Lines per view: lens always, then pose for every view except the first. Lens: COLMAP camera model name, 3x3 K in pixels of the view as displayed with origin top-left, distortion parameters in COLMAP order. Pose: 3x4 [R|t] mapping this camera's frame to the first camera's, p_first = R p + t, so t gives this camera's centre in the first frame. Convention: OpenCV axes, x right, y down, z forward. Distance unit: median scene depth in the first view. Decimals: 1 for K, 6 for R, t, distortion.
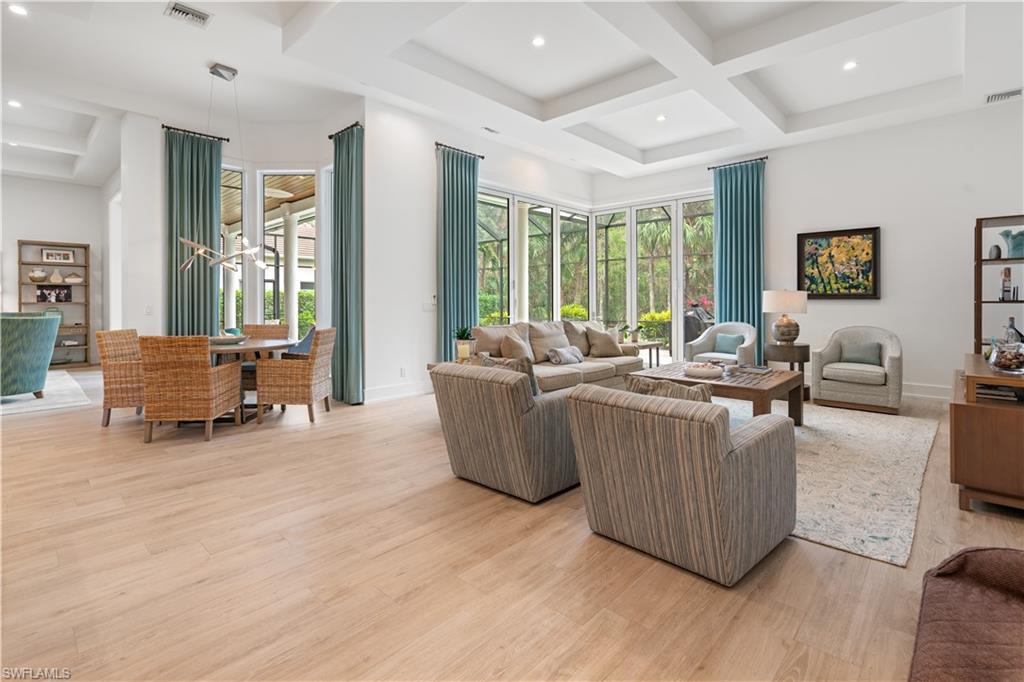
lens RADIAL K [[482.0, 0, 509.5], [0, 482.0, 301.9], [0, 0, 1]] dist [-0.000086, 0.000472]
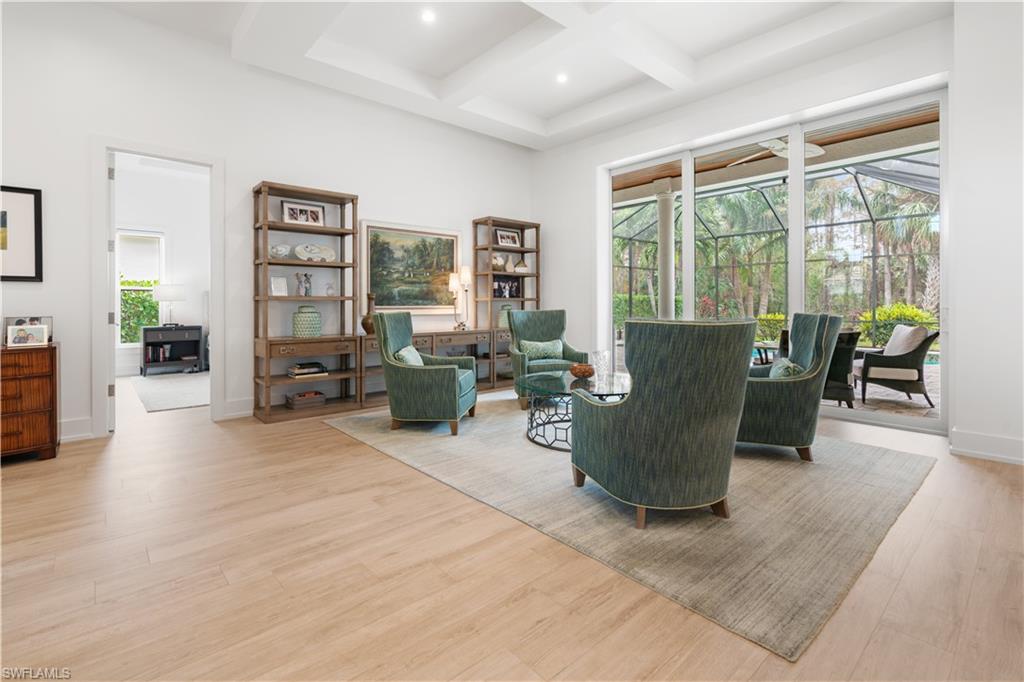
lens RADIAL K [[471.5, 0, 511.7], [0, 471.5, 317.7], [0, 0, 1]] dist [-0.001331, 0.000368]
pose [[0.995992, 0.001480, -0.089431, -1.193193], [0.000827, 0.999668, 0.025750, 0.018020], [0.089439, -0.025720, 0.995660, 0.324138]]
